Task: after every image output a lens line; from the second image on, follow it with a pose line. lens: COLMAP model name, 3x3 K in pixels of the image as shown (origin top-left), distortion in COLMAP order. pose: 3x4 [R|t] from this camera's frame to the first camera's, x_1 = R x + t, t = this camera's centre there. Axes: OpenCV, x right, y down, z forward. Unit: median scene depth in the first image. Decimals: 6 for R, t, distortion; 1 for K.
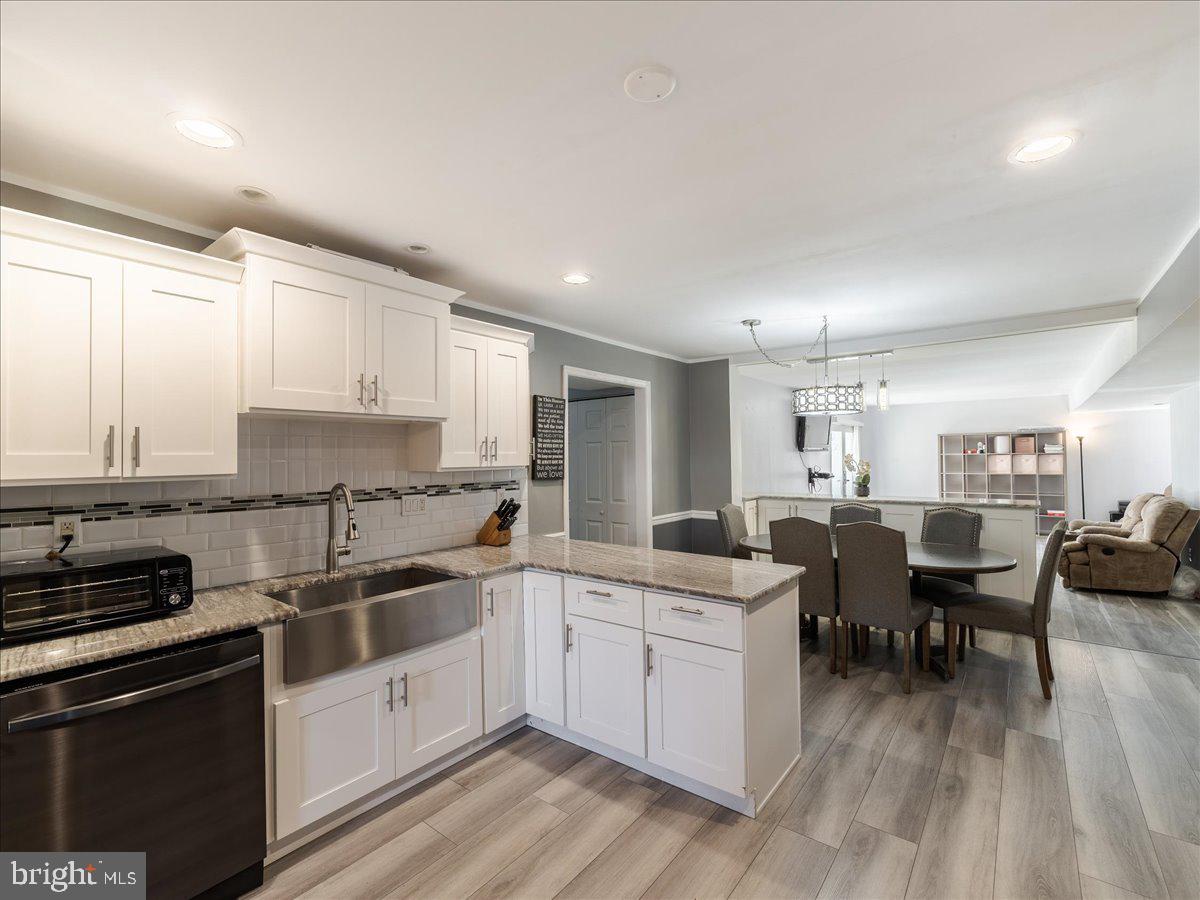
lens RADIAL K [[546.5, 0, 599.9], [0, 546.5, 452.7], [0, 0, 1]] dist [0.002154, 0.000496]
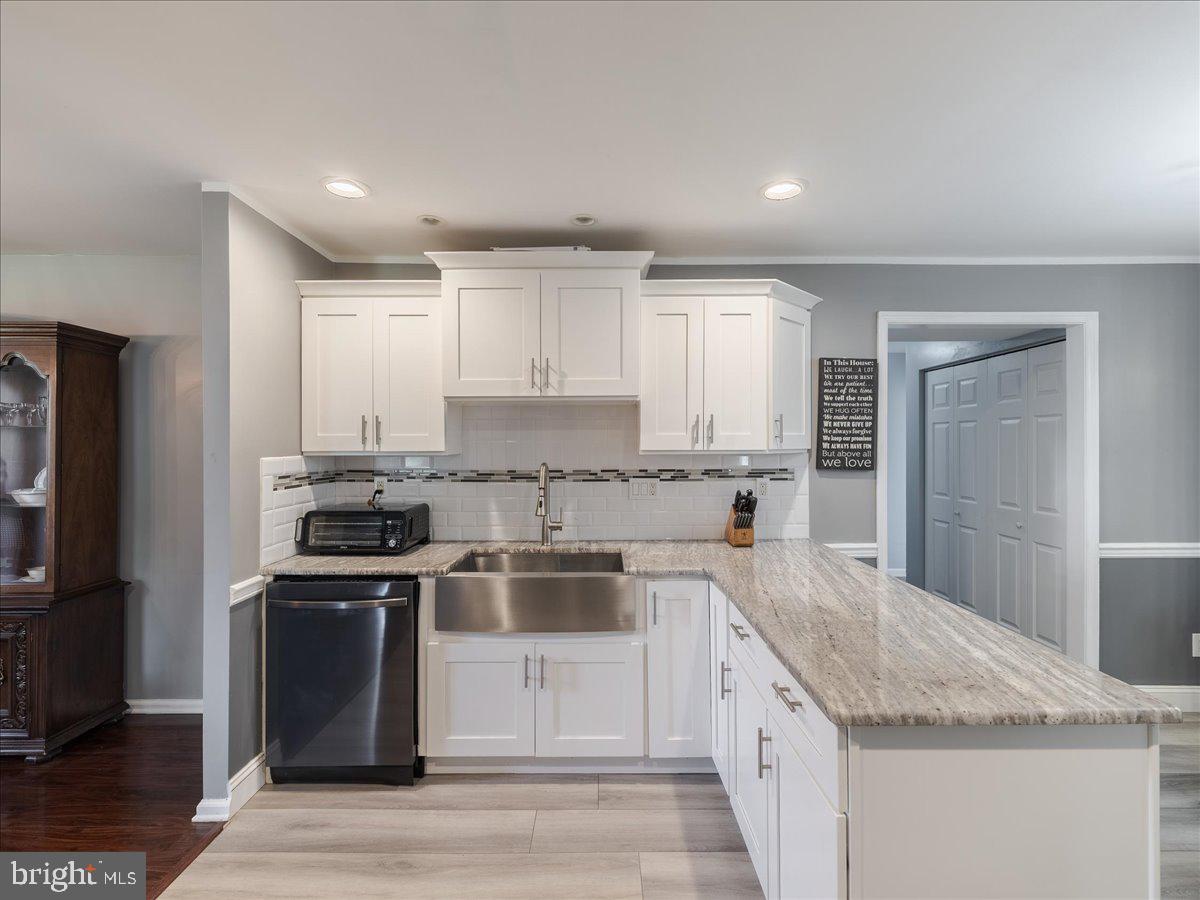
lens RADIAL K [[546.5, 0, 599.8], [0, 546.5, 445.8], [0, 0, 1]] dist [0.002154, 0.000496]
pose [[0.620381, 0.010079, -0.784236, 0.411539], [0.002149, 0.999892, 0.014551, 0.007218], [0.784298, -0.010712, 0.620292, 0.398871]]
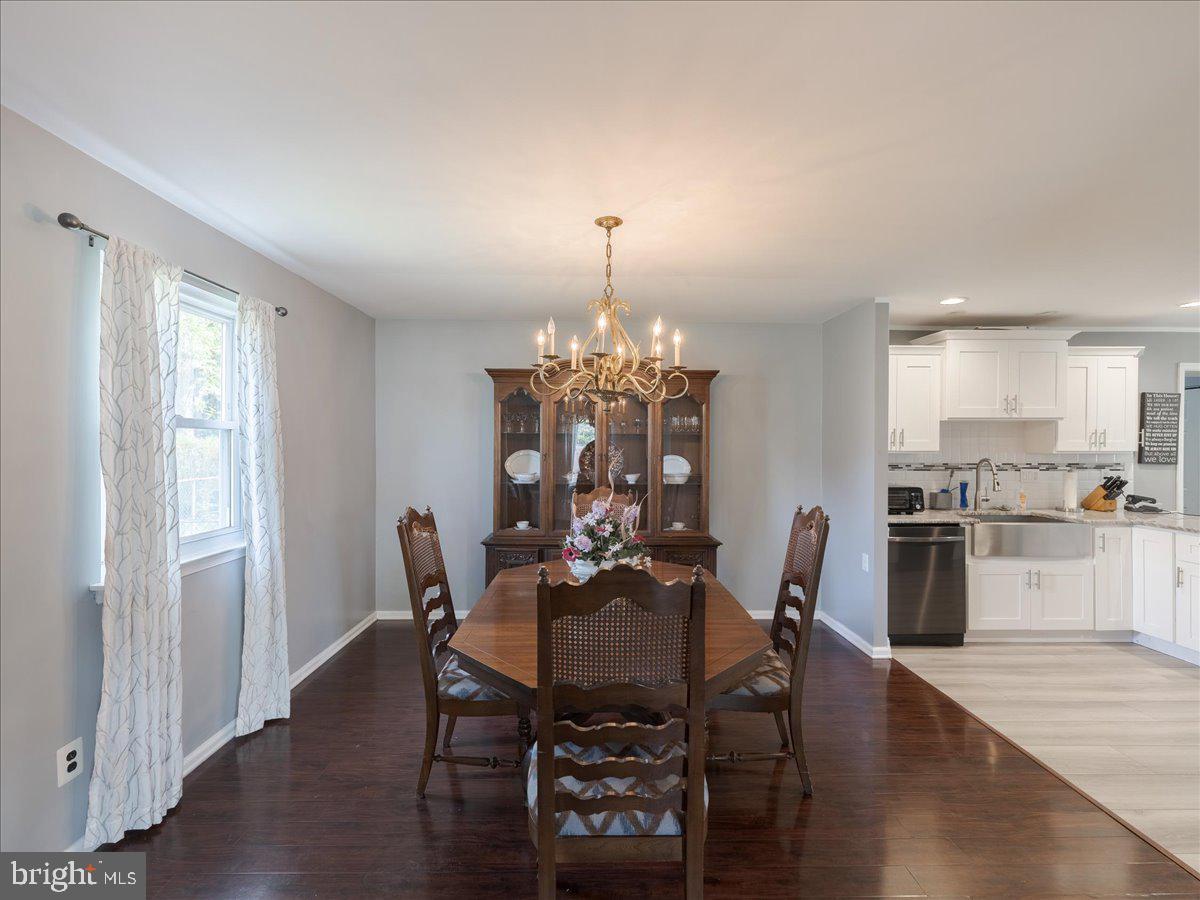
lens RADIAL K [[546.5, 0, 598.2], [0, 546.5, 447.7], [0, 0, 1]] dist [0.002154, 0.000496]
pose [[0.637584, 0.017175, -0.770189, 0.064916], [-0.003622, 0.999807, 0.019297, -0.005597], [0.770372, -0.009514, 0.637524, -0.970356]]
